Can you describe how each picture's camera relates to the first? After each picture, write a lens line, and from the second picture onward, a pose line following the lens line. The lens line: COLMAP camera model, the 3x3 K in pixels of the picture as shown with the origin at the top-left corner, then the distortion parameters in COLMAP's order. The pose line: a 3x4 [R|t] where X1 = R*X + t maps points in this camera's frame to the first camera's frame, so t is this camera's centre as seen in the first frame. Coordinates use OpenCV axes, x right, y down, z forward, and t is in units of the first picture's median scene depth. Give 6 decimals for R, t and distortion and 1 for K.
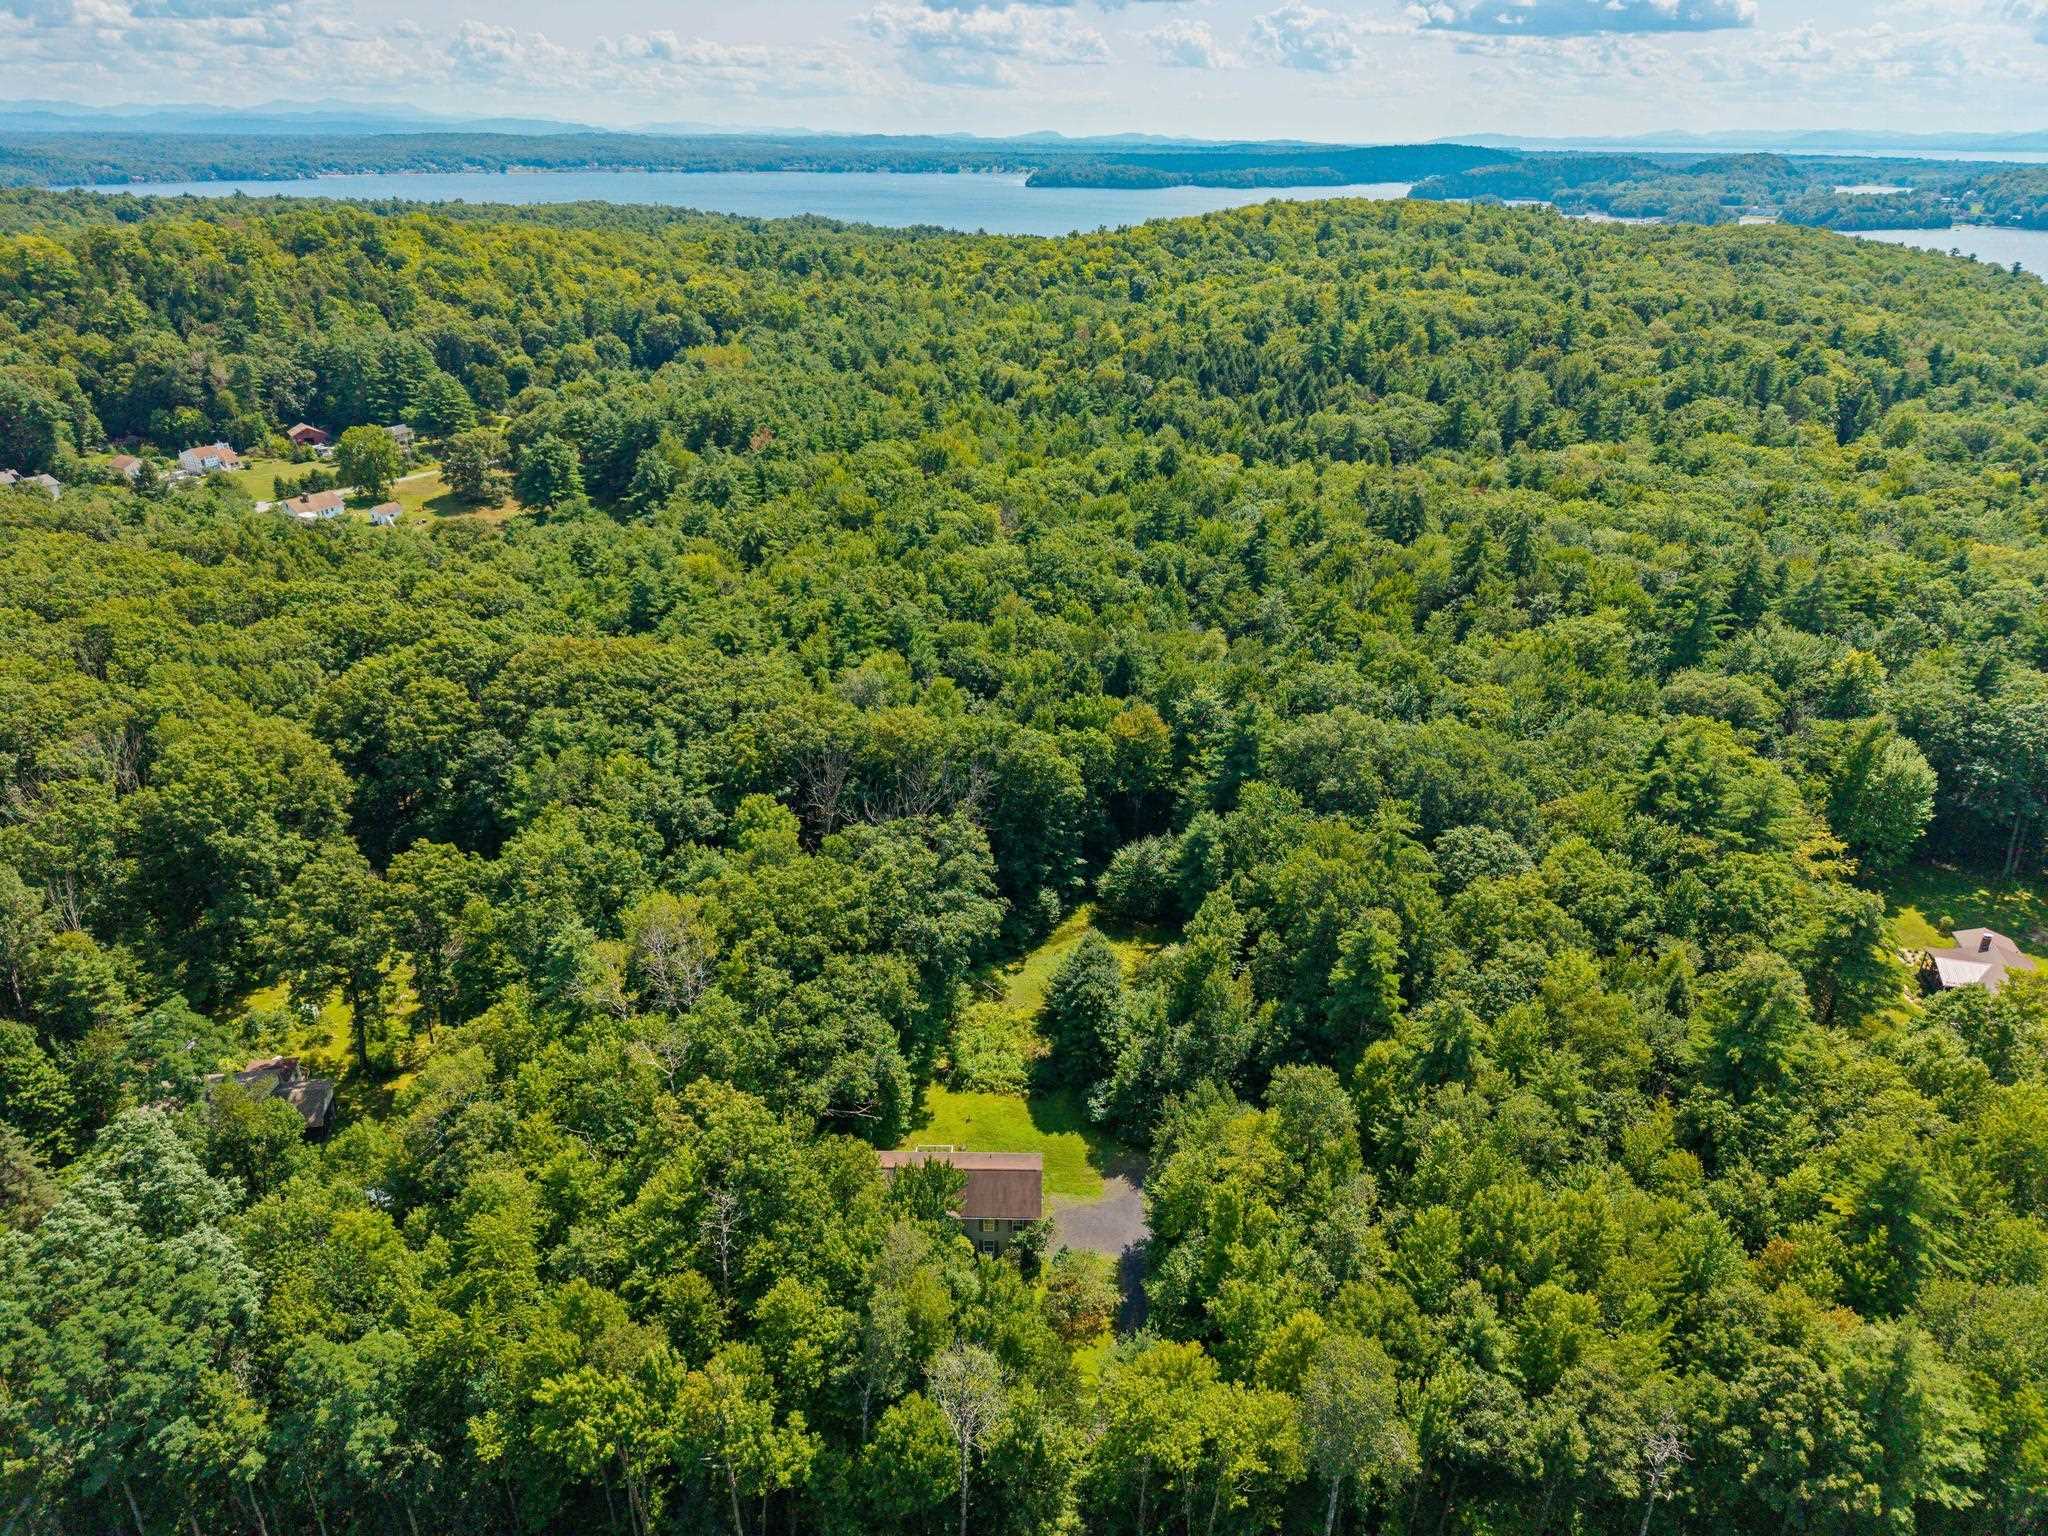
lens RADIAL K [[1422.5, 0, 1041.5], [0, 1422.5, 764.9], [0, 0, 1]] dist [0.033865, -0.038057]
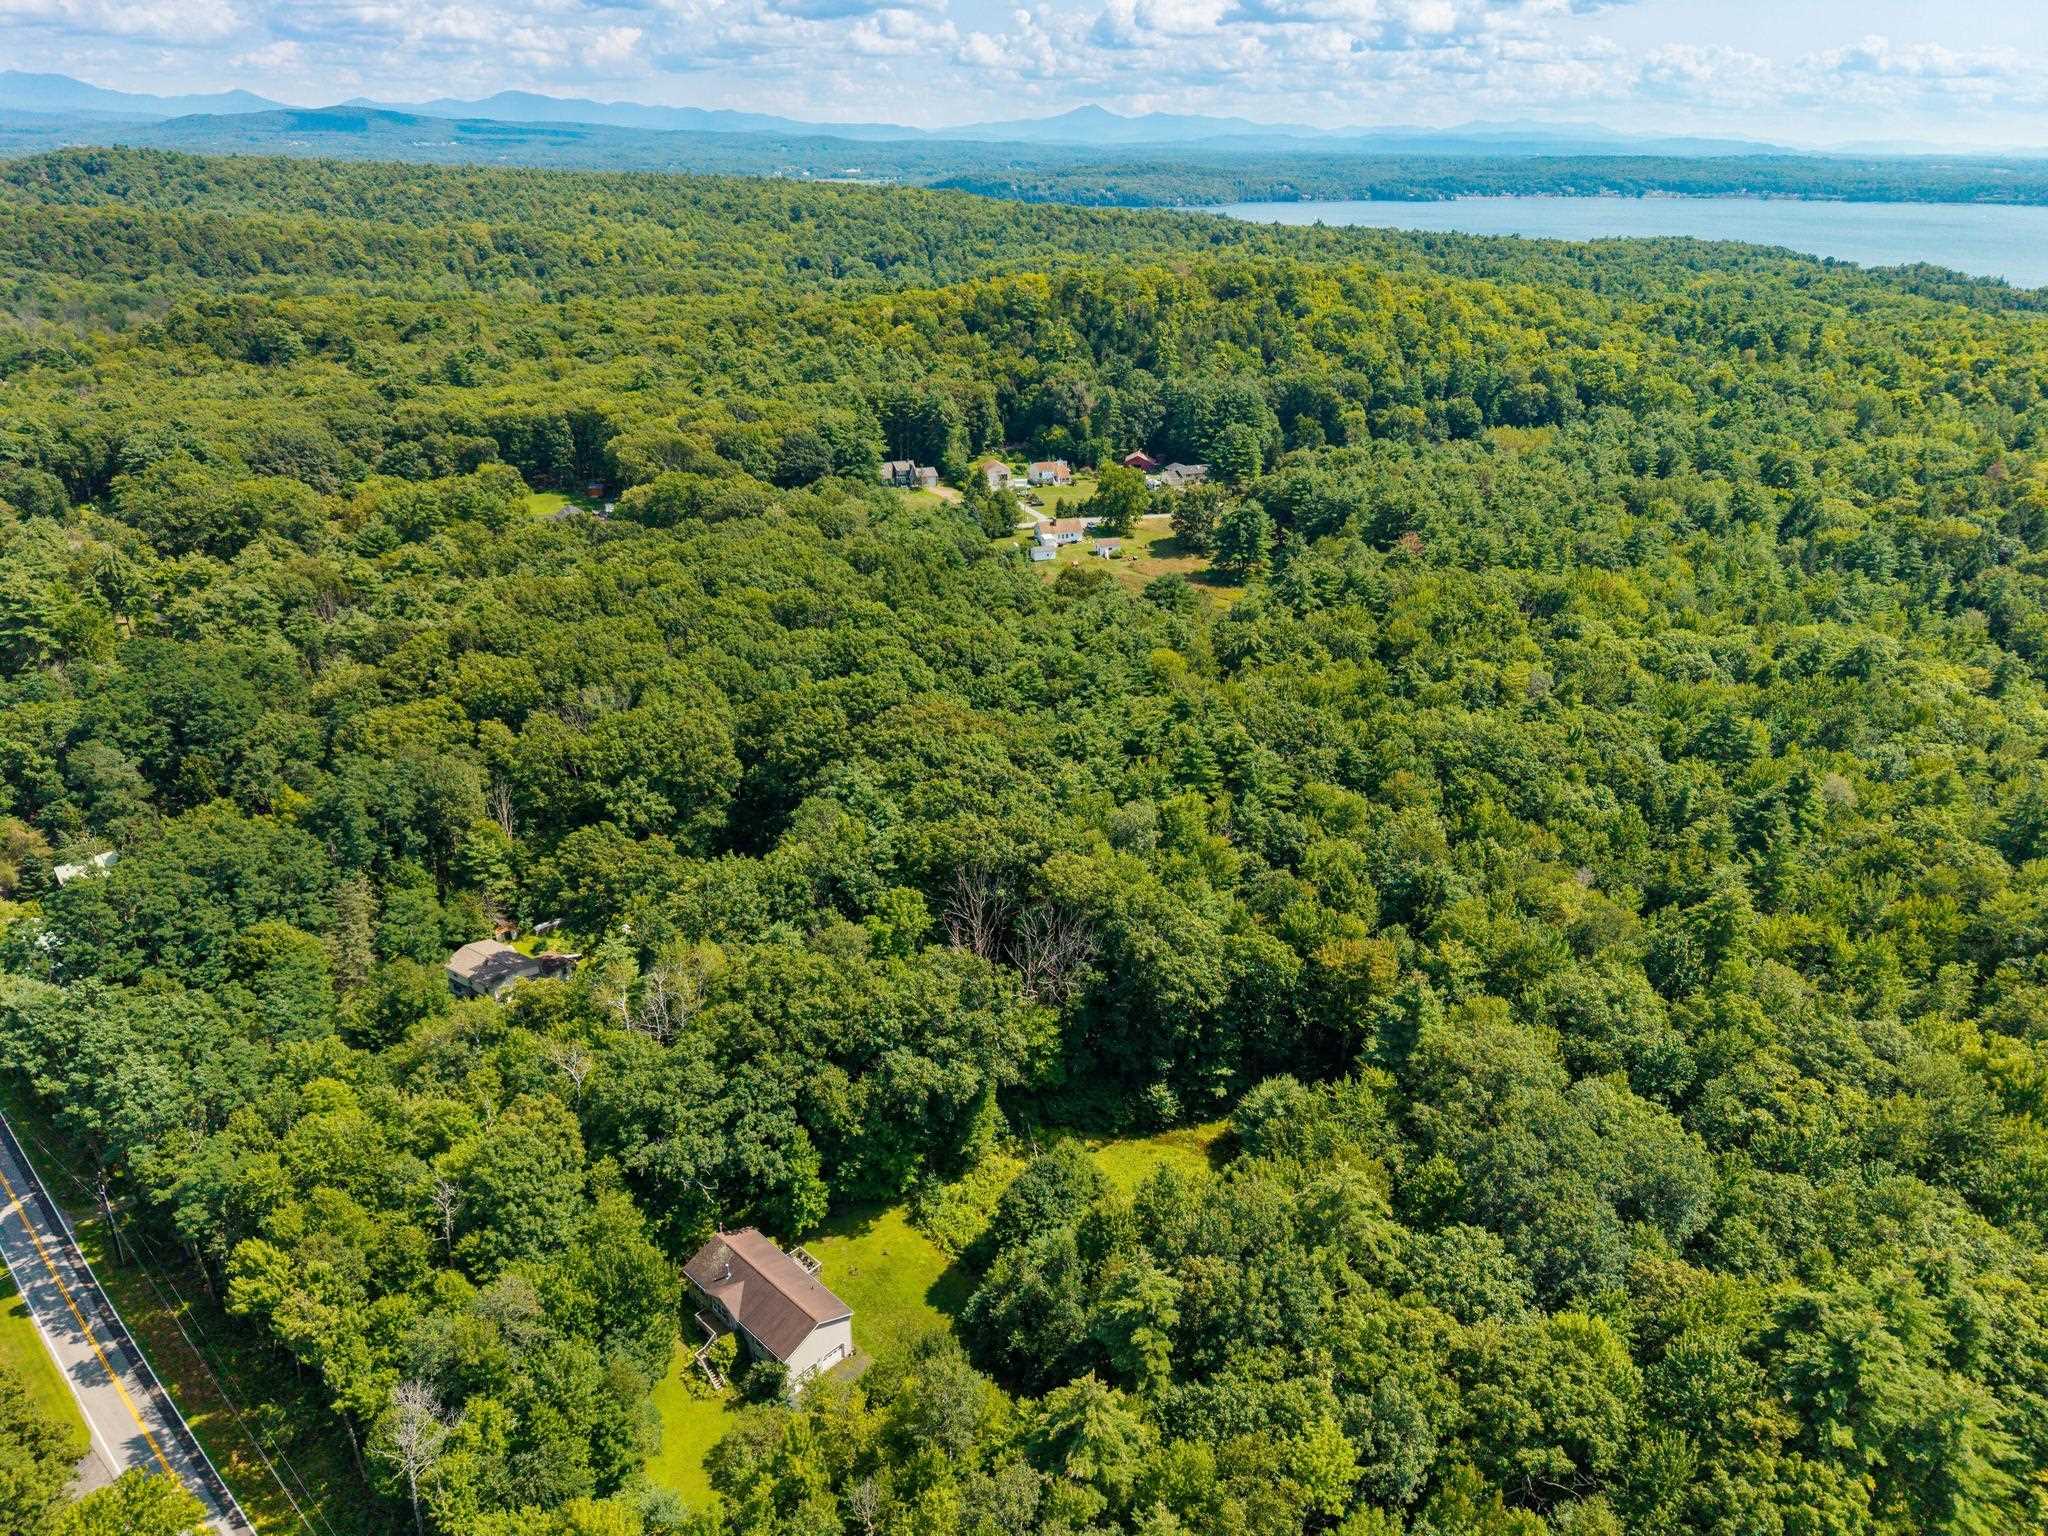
lens RADIAL K [[1432.6, 0, 983.8], [0, 1432.6, 767.2], [0, 0, 1]] dist [0.019458, -0.001290]
pose [[0.712054, 0.279555, -0.644072, 0.433036], [-0.284106, 0.953584, 0.099803, -0.161432], [0.642077, 0.111920, 0.758426, 0.163252]]
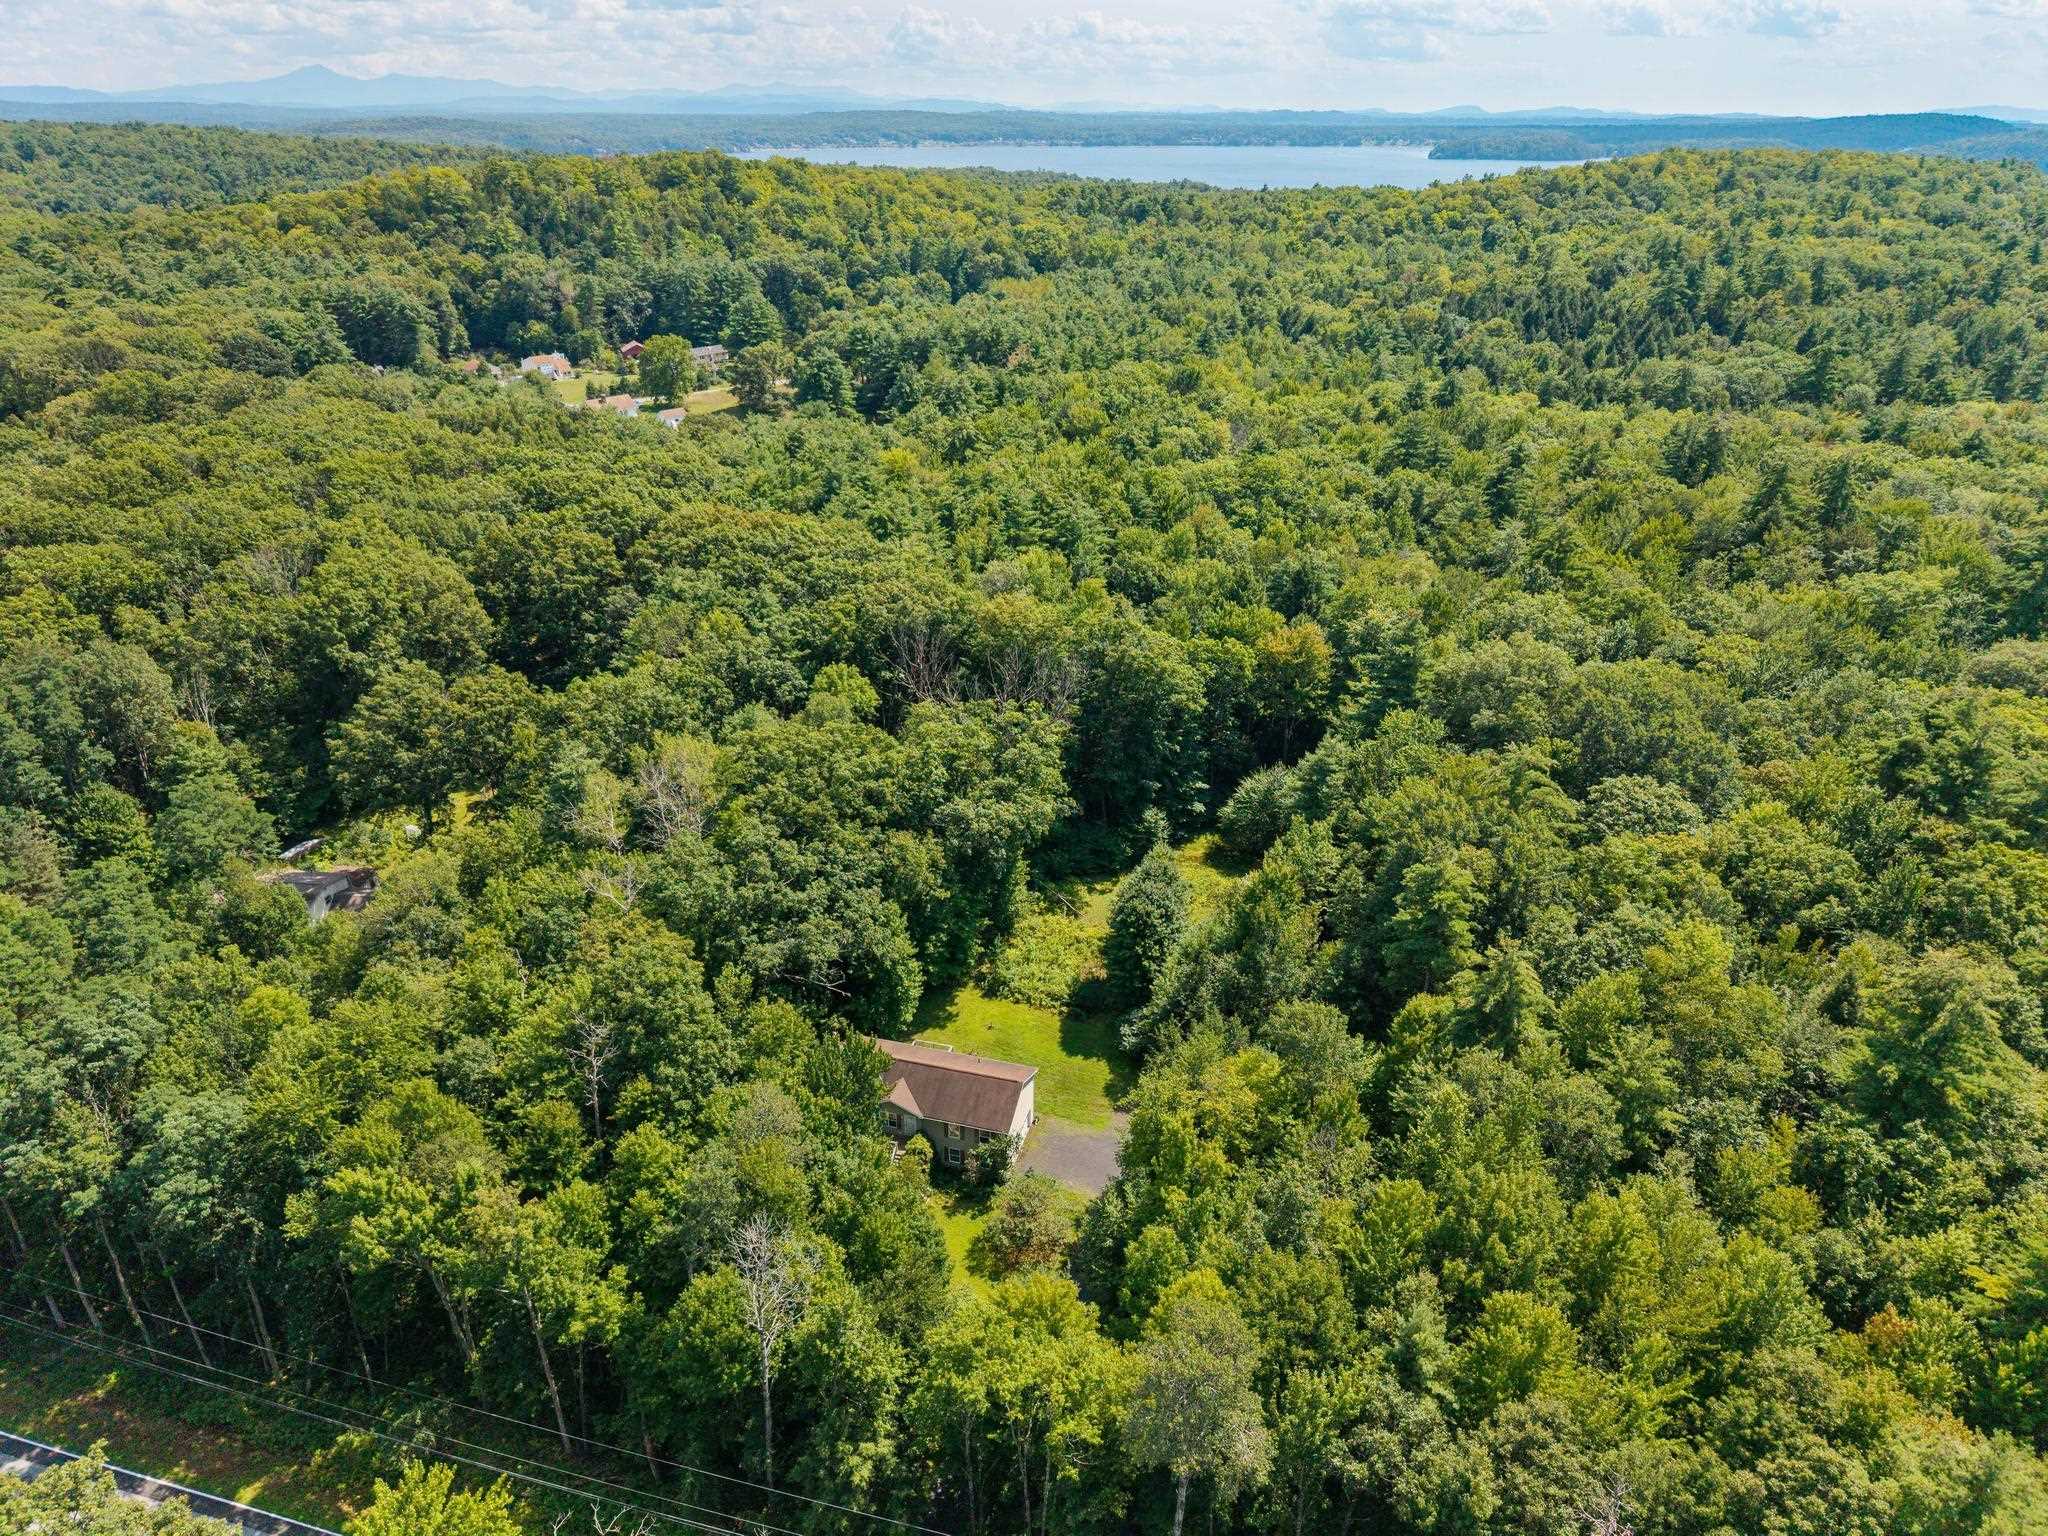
lens RADIAL K [[1434.1, 0, 1024.0], [0, 1434.1, 768.0], [0, 0, 1]] dist [0.010692, -0.009132]
pose [[0.961547, 0.108591, -0.252260, 0.137380], [-0.106440, 0.994071, 0.022199, 0.046338], [0.253175, 0.005505, 0.967405, 0.092358]]
